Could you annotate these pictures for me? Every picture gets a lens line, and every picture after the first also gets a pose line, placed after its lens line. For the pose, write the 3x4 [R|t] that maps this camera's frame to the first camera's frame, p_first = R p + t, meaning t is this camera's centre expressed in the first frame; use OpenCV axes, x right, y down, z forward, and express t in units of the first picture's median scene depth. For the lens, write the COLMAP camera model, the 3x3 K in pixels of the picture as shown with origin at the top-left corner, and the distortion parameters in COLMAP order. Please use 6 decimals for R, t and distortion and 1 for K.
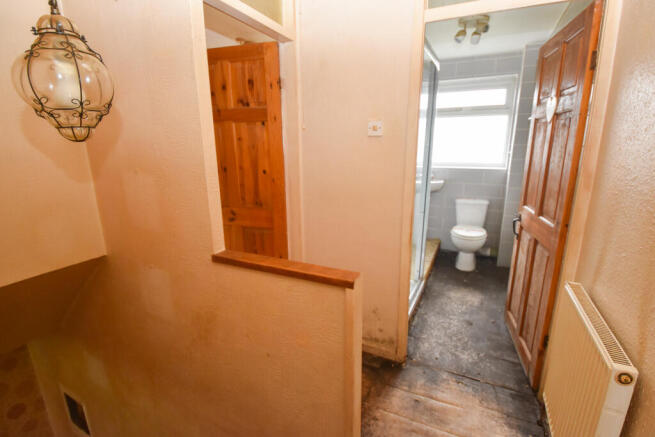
lens RADIAL K [[301.3, 0, 327.5], [0, 301.3, 218.5], [0, 0, 1]] dist [0.001826, -0.027644]
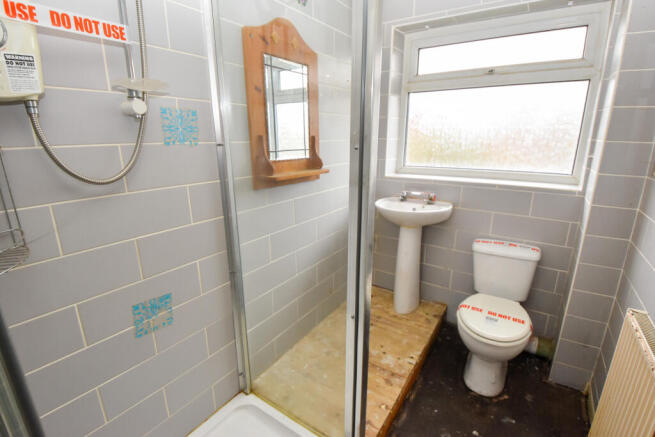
lens RADIAL K [[301.3, 0, 327.5], [0, 301.3, 218.5], [0, 0, 1]] dist [0.001826, -0.027644]
pose [[0.992540, 0.035381, -0.116676, 0.241735], [-0.032654, 0.999149, 0.025205, -0.115051], [0.117468, -0.021207, 0.992850, 0.465858]]
